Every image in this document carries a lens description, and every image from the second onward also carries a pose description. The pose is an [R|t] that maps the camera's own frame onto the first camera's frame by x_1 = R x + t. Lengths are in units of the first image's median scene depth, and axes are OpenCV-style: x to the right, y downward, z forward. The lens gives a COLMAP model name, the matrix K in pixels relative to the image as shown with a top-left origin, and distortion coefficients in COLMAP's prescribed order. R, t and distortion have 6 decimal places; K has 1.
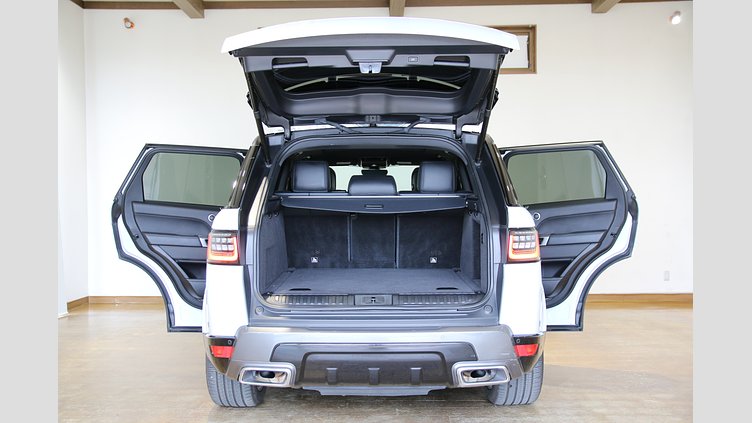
lens RADIAL K [[854.2, 0, 376.0], [0, 854.2, 211.5], [0, 0, 1]] dist [0.008735, 0.003005]
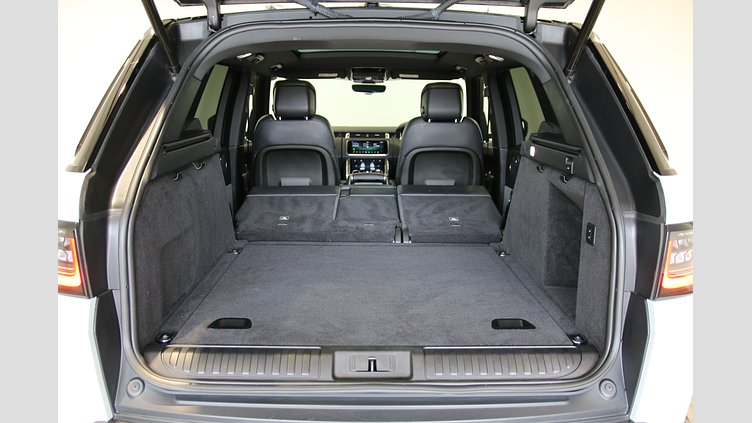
lens RADIAL K [[577.7, 0, 376.0], [0, 577.7, 211.5], [0, 0, 1]] dist [-0.098492, 0.141308]
pose [[0.999640, 0.010307, 0.024778, -0.009292], [-0.014453, 0.984733, 0.173468, -0.034745], [-0.022612, -0.173764, 0.984528, 0.625391]]
